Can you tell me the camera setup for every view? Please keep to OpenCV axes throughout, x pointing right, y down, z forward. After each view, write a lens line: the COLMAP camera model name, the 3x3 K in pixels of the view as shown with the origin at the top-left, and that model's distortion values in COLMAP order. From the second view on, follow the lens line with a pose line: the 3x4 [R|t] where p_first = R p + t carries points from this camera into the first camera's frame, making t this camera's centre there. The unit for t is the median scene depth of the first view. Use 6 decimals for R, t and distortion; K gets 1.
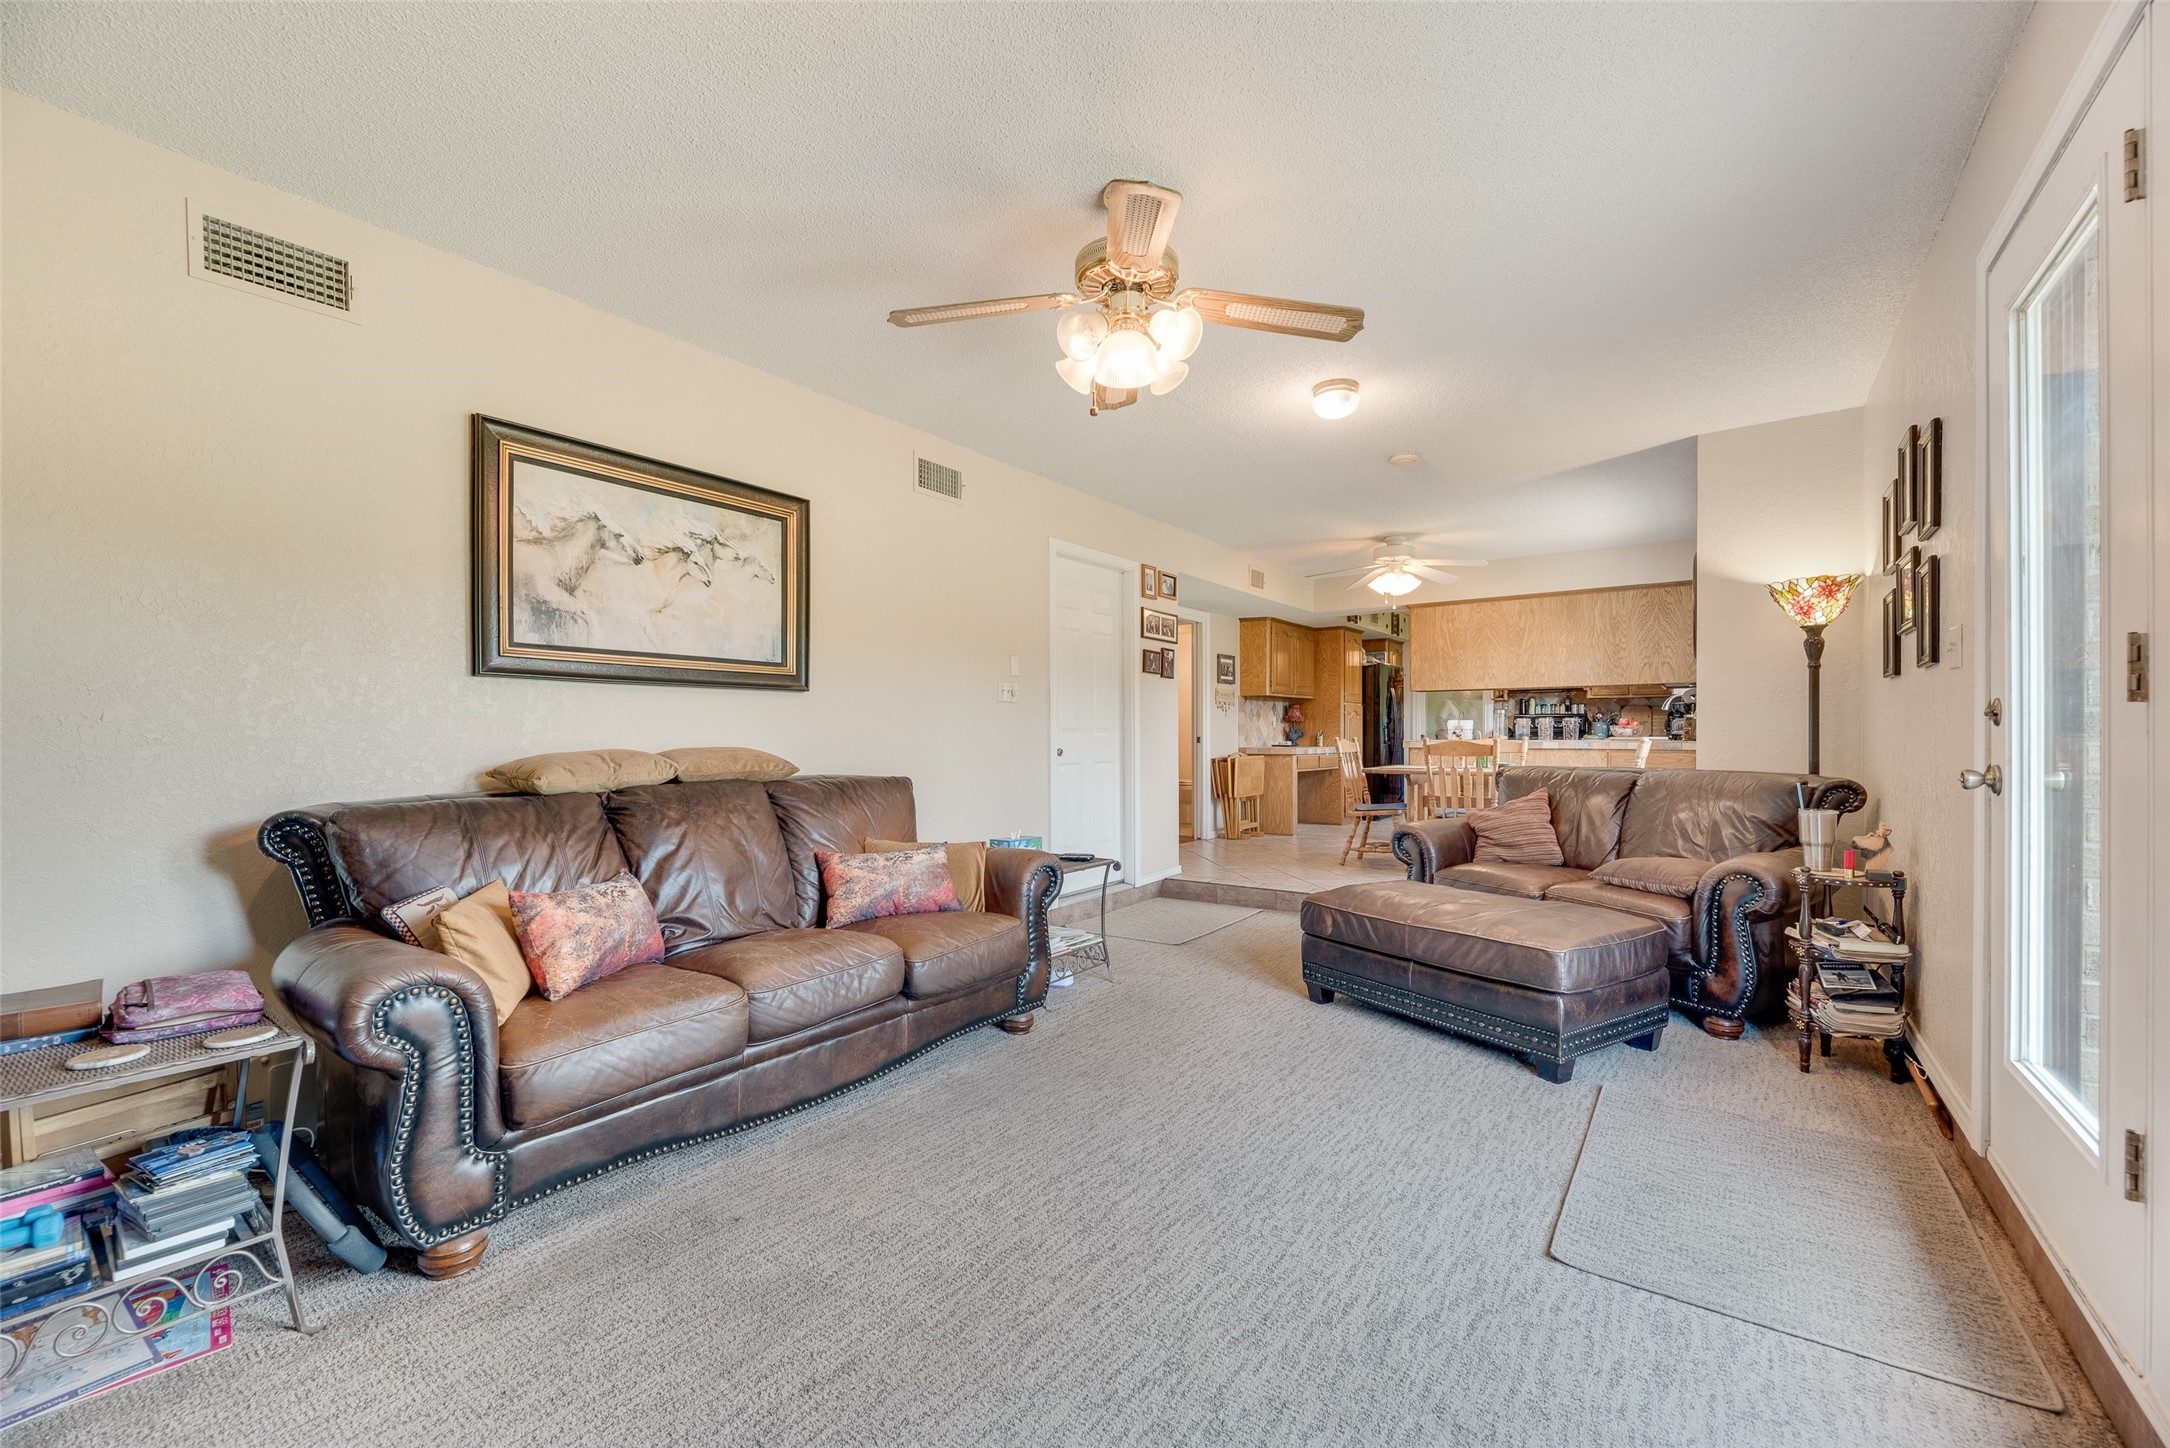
lens RADIAL K [[883.0, 0, 1090.2], [0, 883.0, 735.2], [0, 0, 1]] dist [-0.000454, -0.000214]
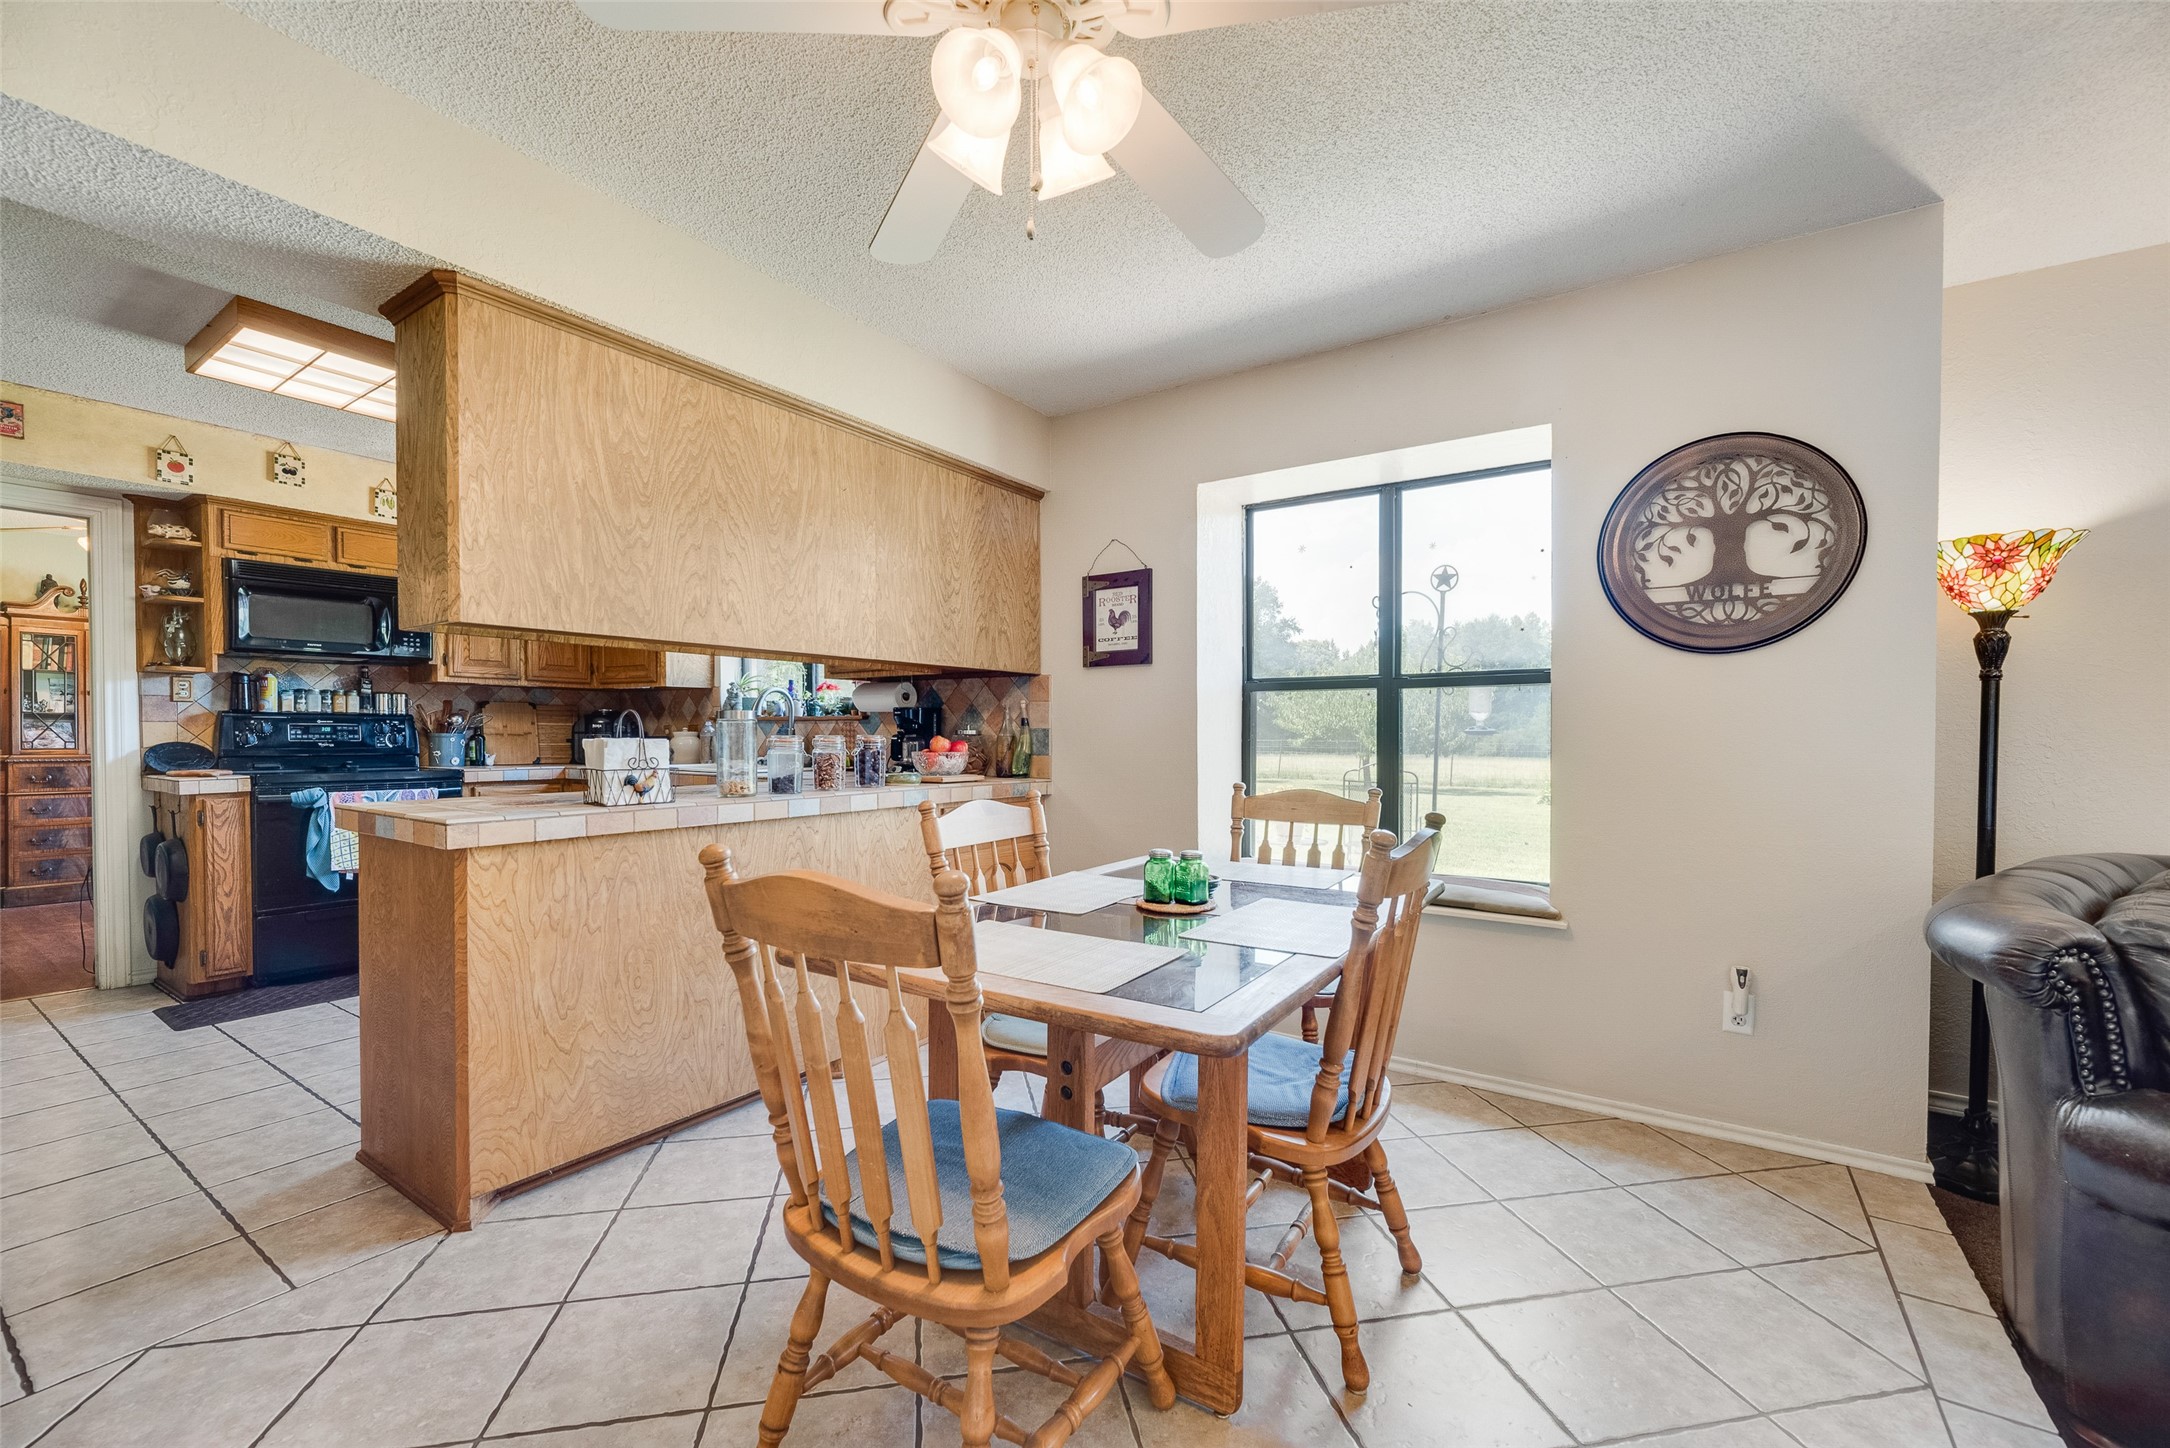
lens RADIAL K [[883.0, 0, 1087.6], [0, 883.0, 746.5], [0, 0, 1]] dist [-0.000454, -0.000214]
pose [[-0.032555, -0.013335, 0.999381, 0.125018], [-0.002091, 0.999910, 0.013274, -0.021418], [-0.999468, -0.001657, -0.032580, 1.010332]]
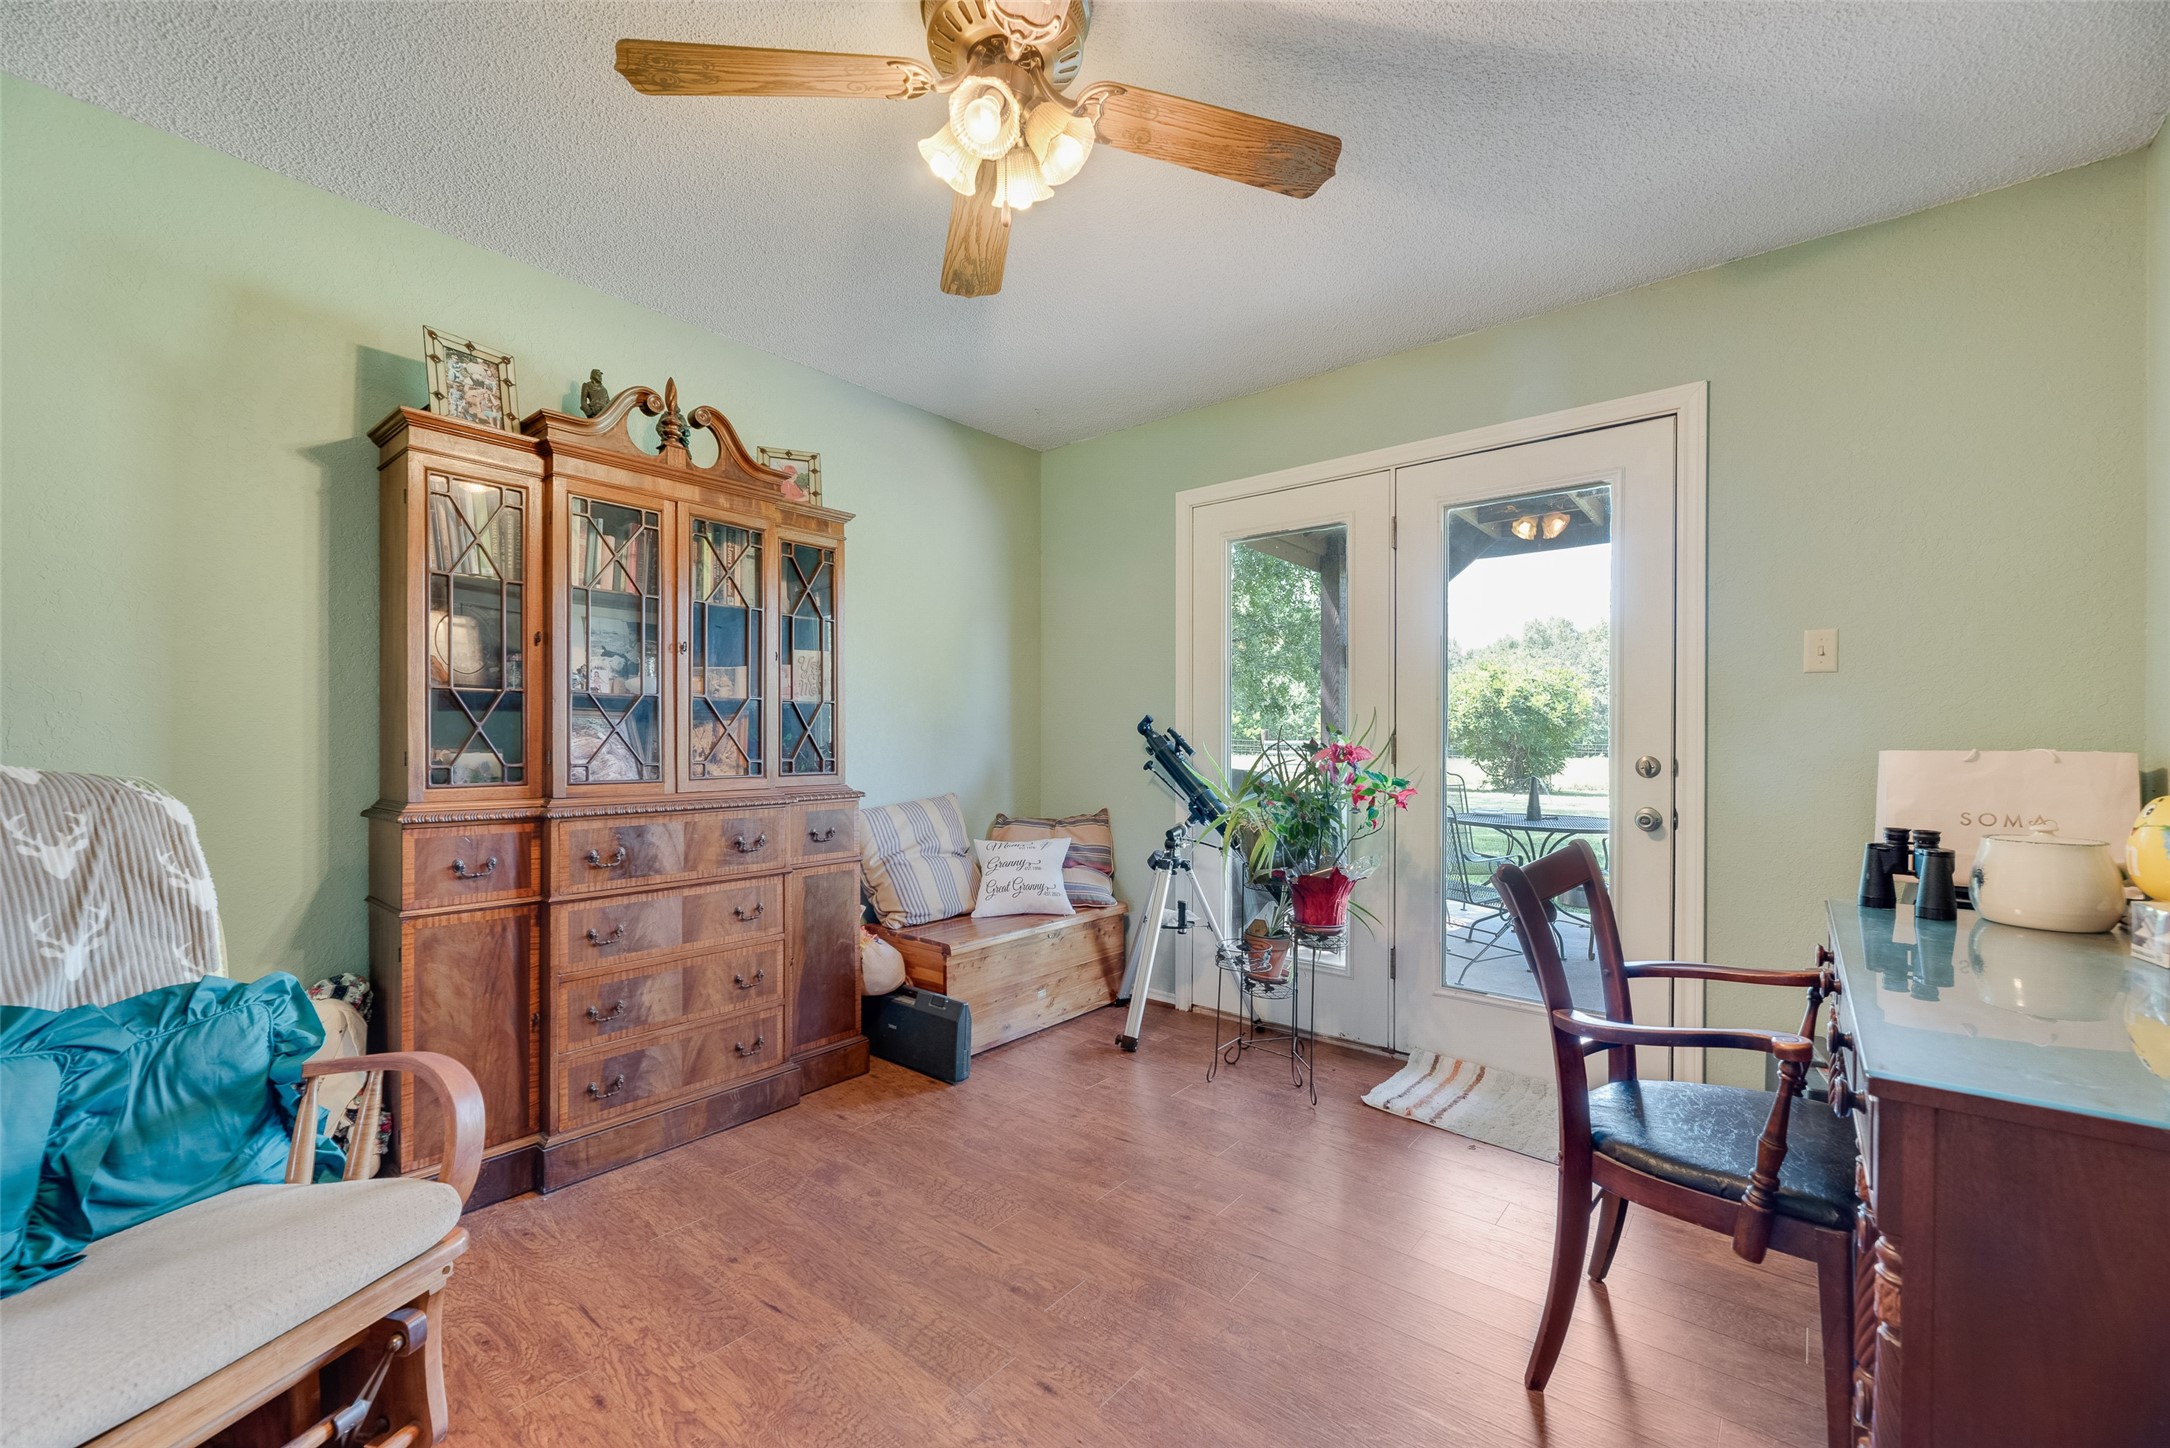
lens RADIAL K [[883.0, 0, 1071.9], [0, 883.0, 743.2], [0, 0, 1]] dist [-0.000454, -0.000214]
pose [[0.069783, -0.005488, 0.997547, 0.763580], [-0.000321, 0.999985, 0.005524, -0.023375], [-0.997562, -0.000706, 0.069780, 1.907422]]
